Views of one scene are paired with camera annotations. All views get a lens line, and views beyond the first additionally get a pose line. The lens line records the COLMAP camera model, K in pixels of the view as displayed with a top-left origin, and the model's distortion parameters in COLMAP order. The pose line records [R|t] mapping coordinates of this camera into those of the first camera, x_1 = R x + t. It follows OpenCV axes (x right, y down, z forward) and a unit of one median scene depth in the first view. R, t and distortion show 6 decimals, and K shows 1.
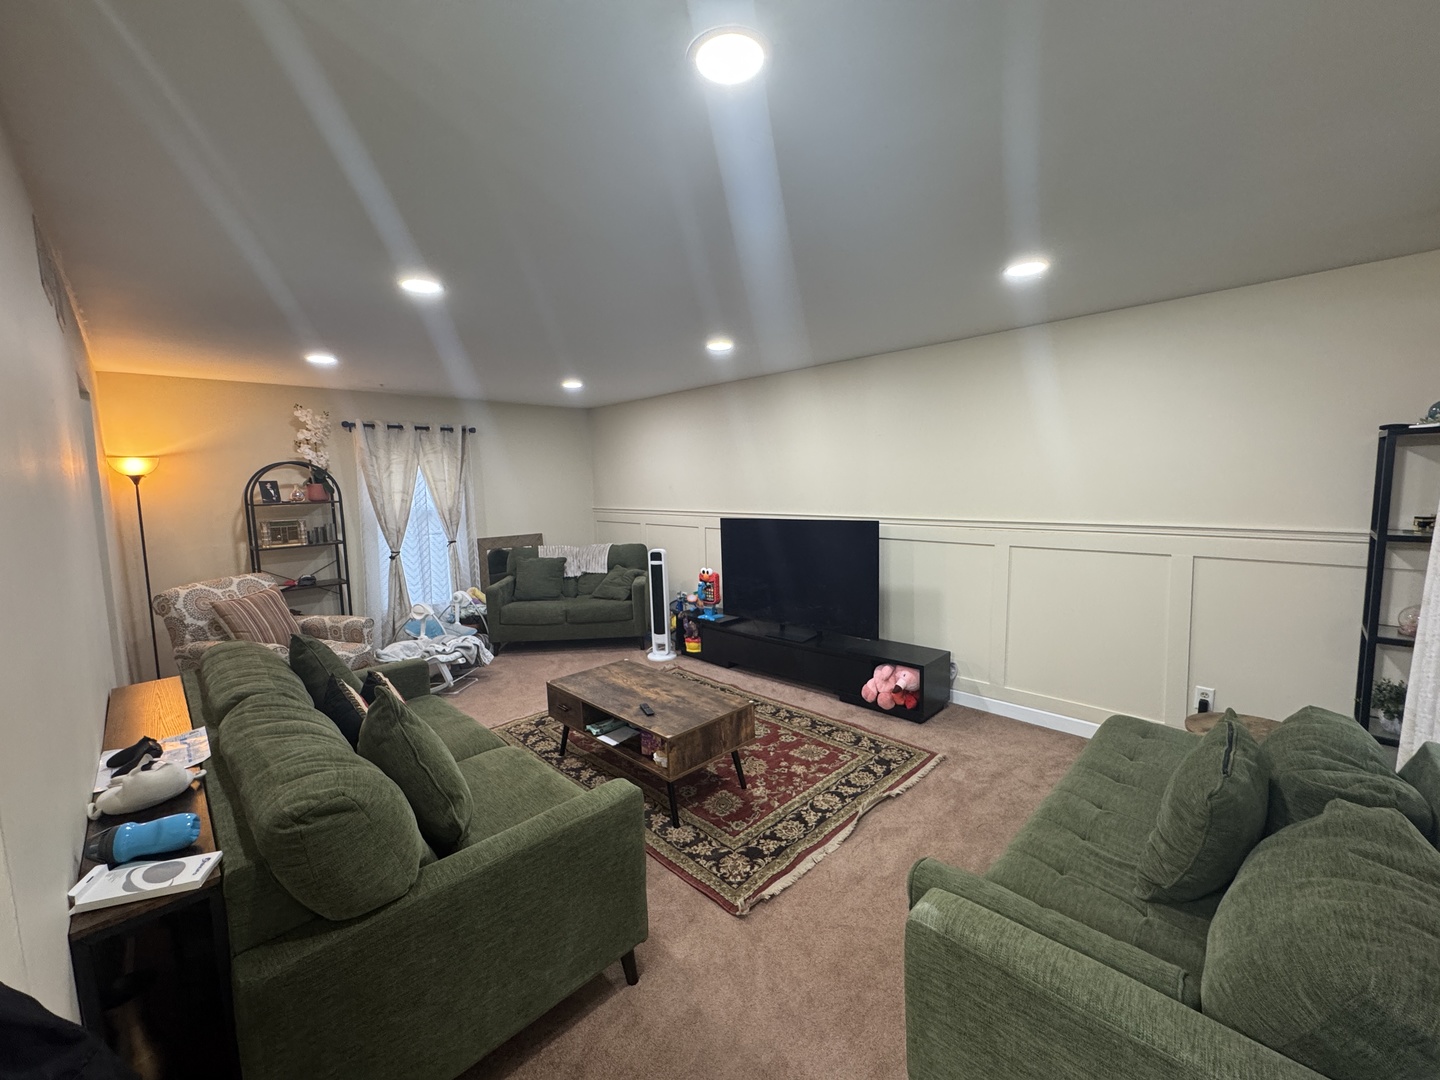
lens RADIAL K [[576.8, 0, 721.3], [0, 576.8, 538.9], [0, 0, 1]] dist [0.002723, 0.000457]
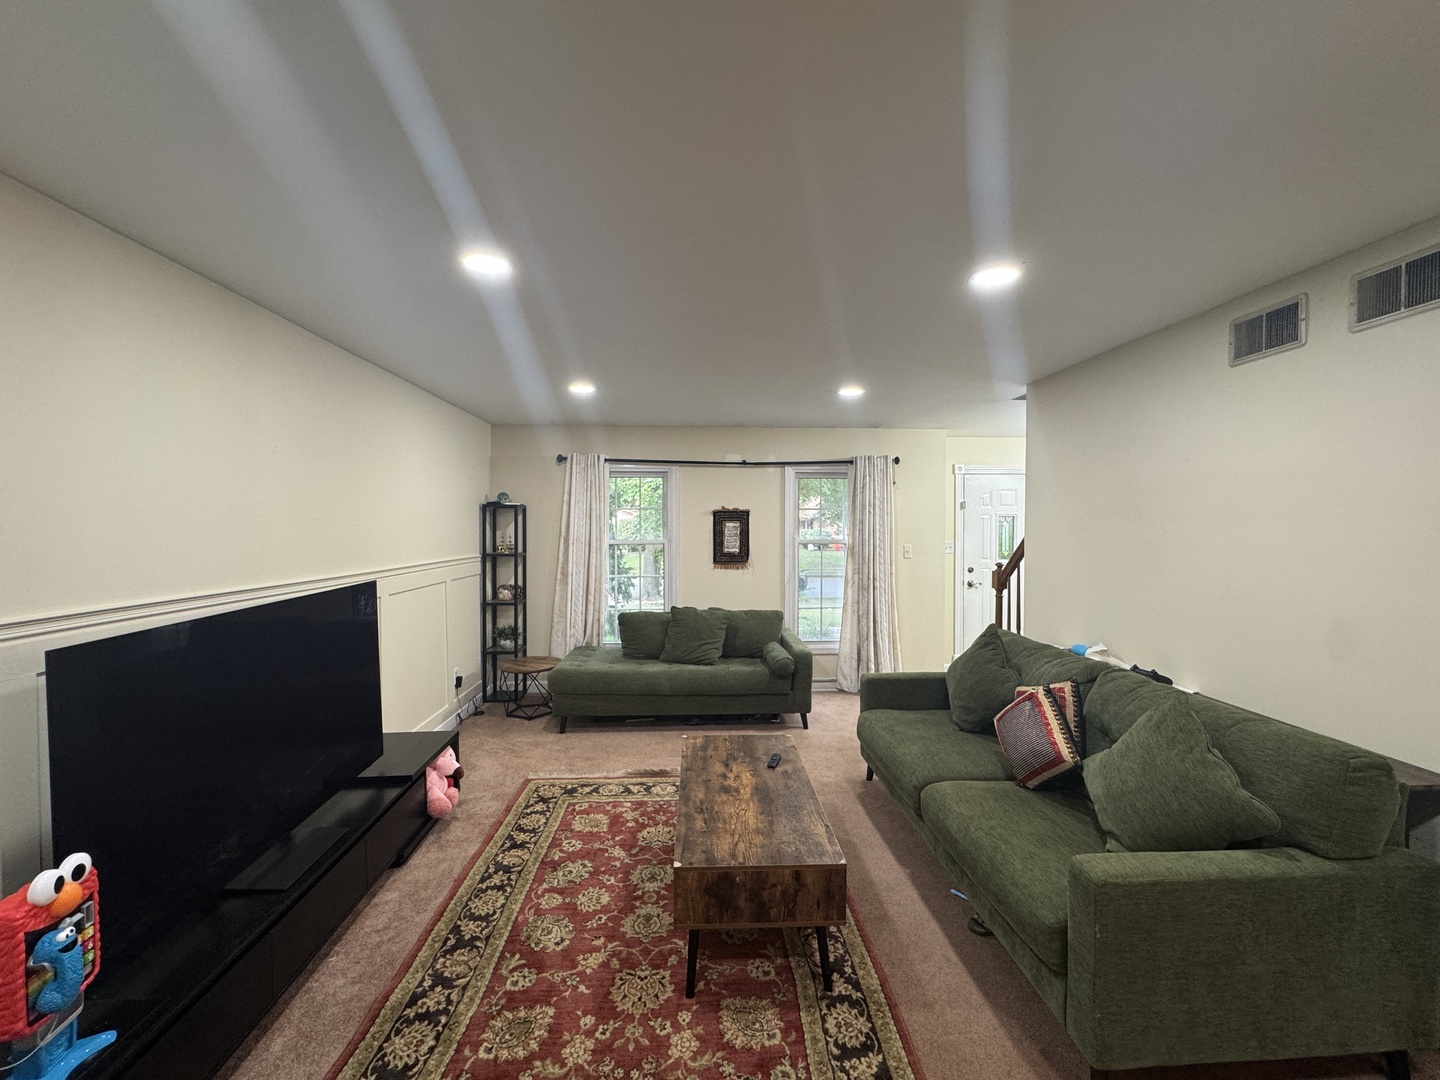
lens RADIAL K [[576.8, 0, 718.7], [0, 576.8, 537.2], [0, 0, 1]] dist [0.002723, 0.000457]
pose [[-0.744130, 0.009257, 0.667970, -0.604625], [0.082562, 0.993513, 0.078207, -0.125683], [-0.662913, 0.113346, -0.740067, 1.501734]]
